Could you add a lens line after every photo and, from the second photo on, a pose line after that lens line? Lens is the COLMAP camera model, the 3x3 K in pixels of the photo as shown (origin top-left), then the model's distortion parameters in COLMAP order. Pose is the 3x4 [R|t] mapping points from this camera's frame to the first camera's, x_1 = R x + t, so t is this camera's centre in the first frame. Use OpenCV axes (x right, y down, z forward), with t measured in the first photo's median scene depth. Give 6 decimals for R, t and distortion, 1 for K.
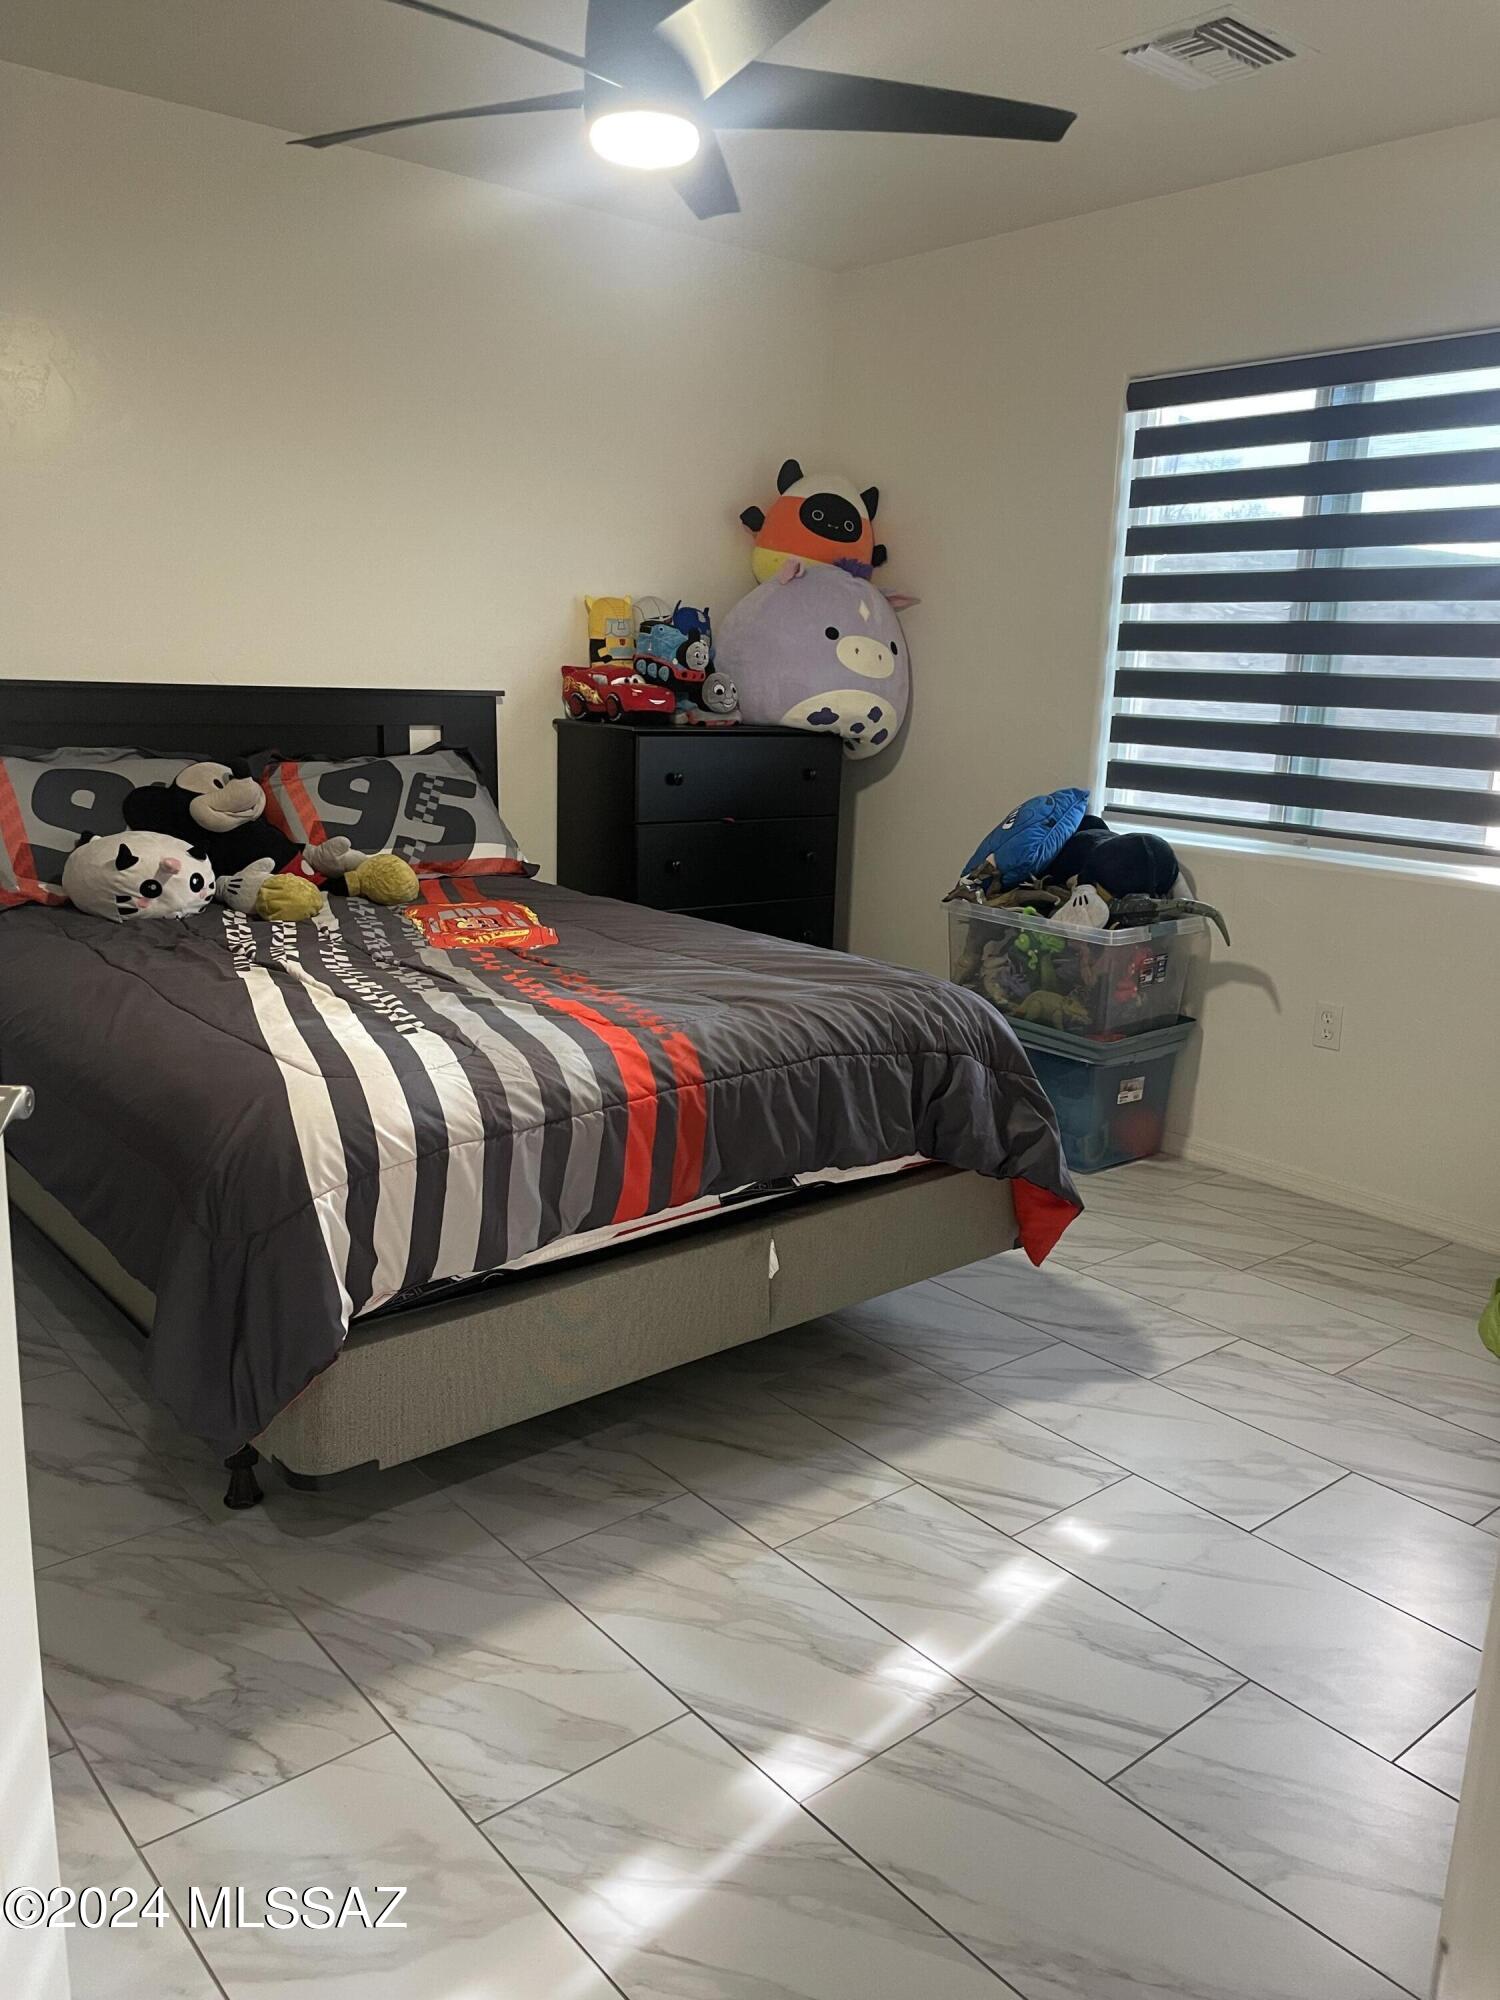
lens RADIAL K [[1533.6, 0, 750.0], [0, 1533.6, 1000.0], [0, 0, 1]] dist [0.004703, 0.000175]
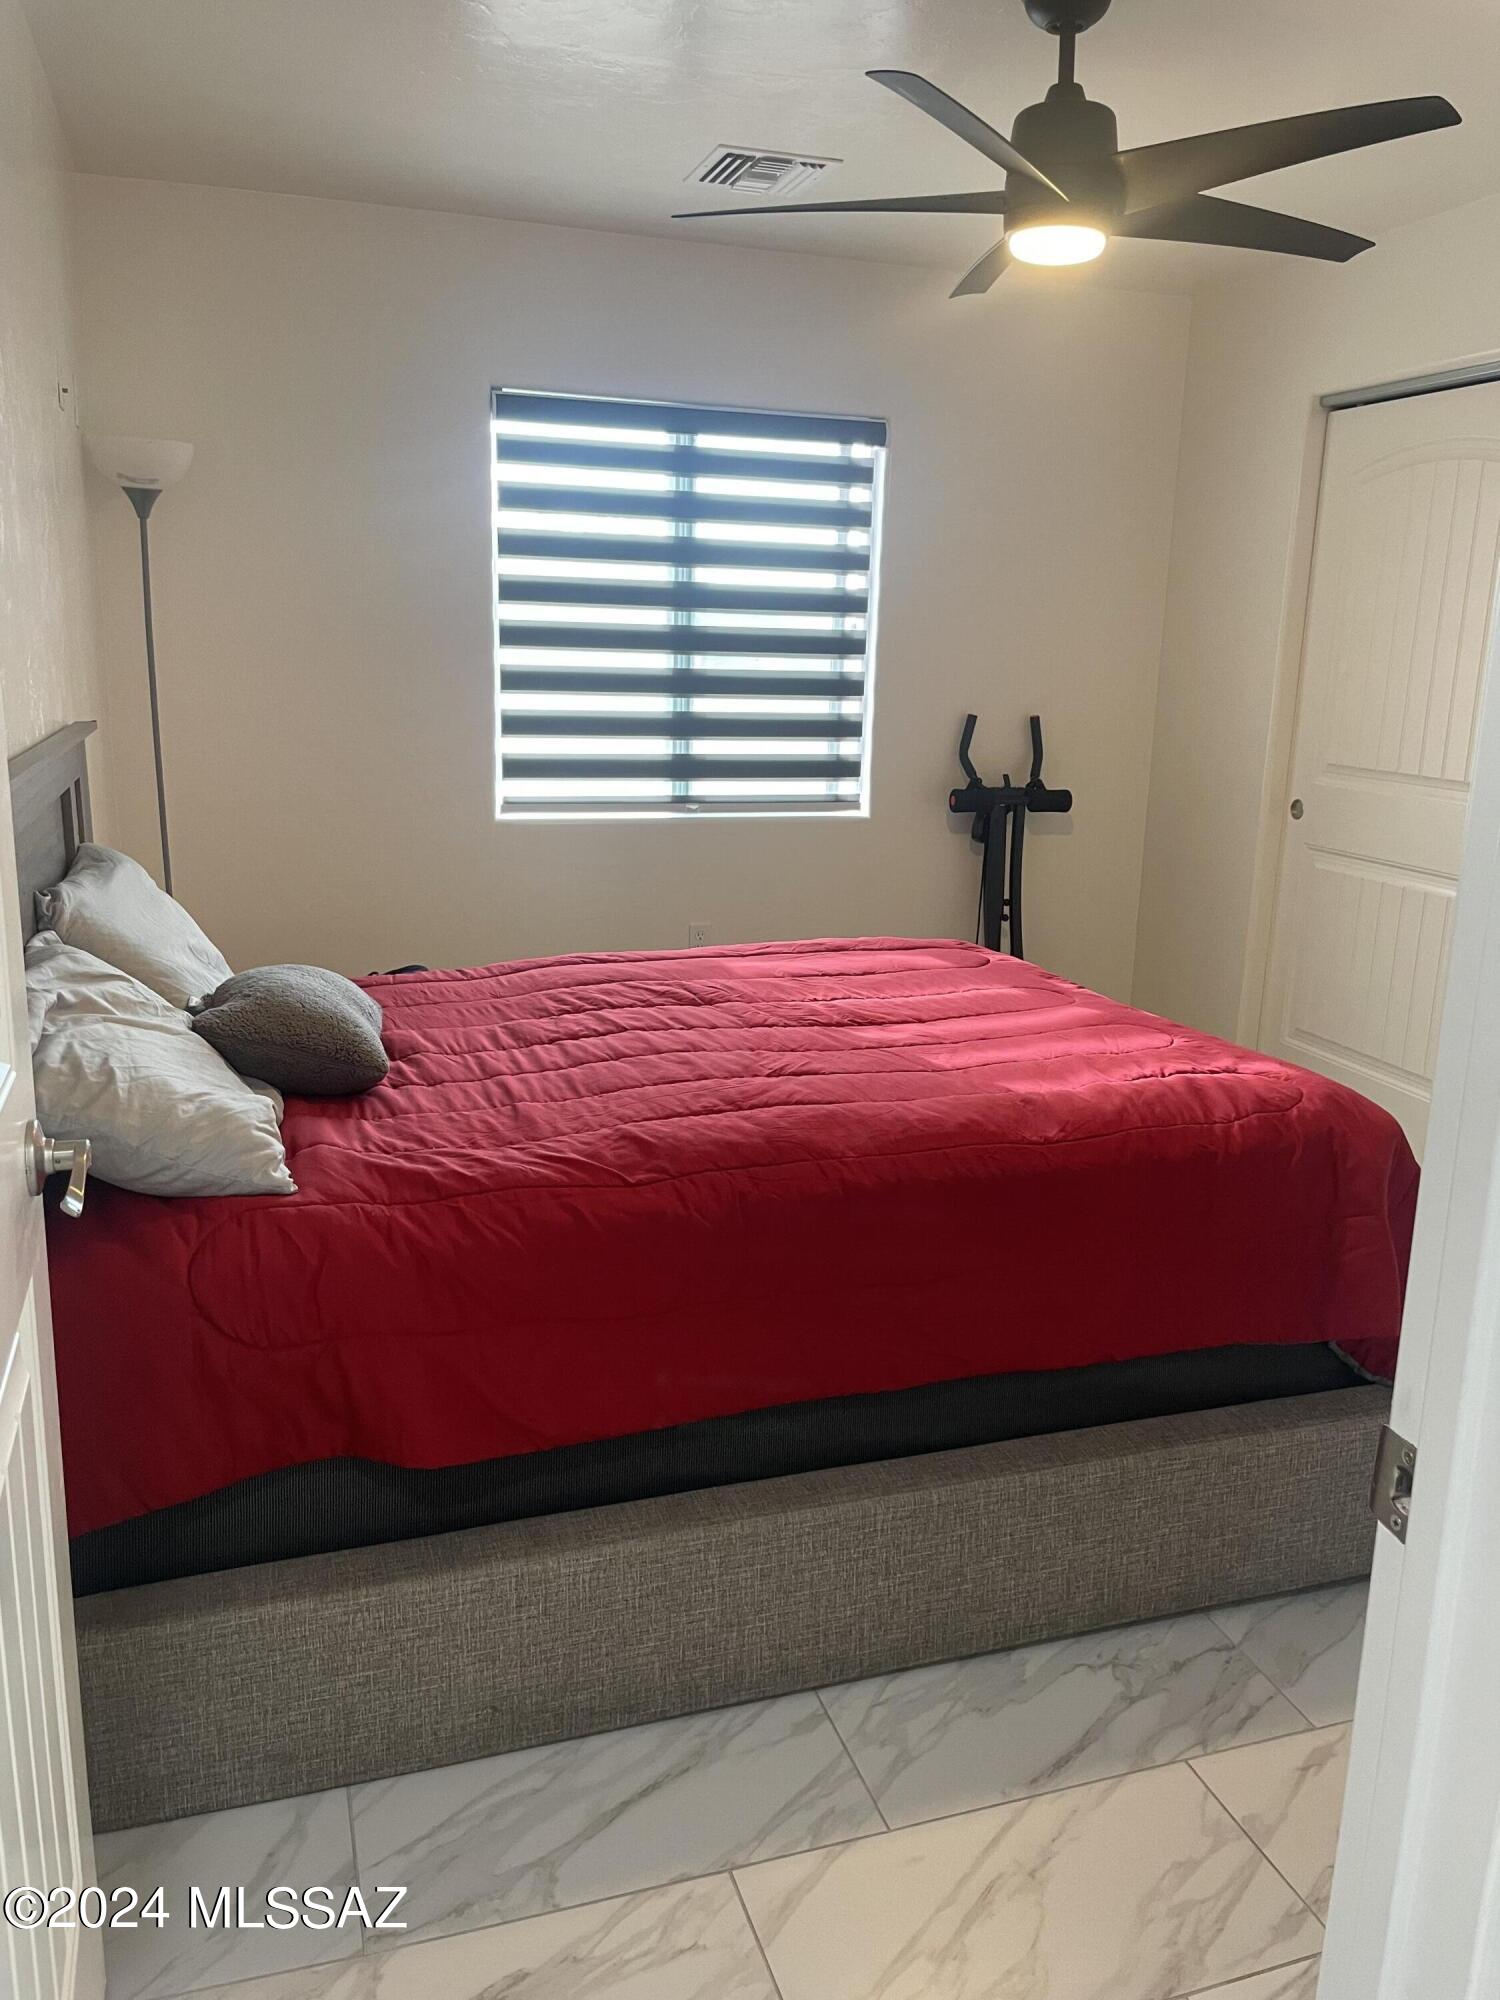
lens RADIAL K [[1533.6, 0, 750.0], [0, 1533.6, 1000.0], [0, 0, 1]] dist [0.004703, 0.000175]
pose [[0.364220, -0.235127, 0.901143, -0.780076], [0.180133, 0.967119, 0.179536, -0.172848], [-0.913726, 0.096935, 0.394598, 0.512149]]
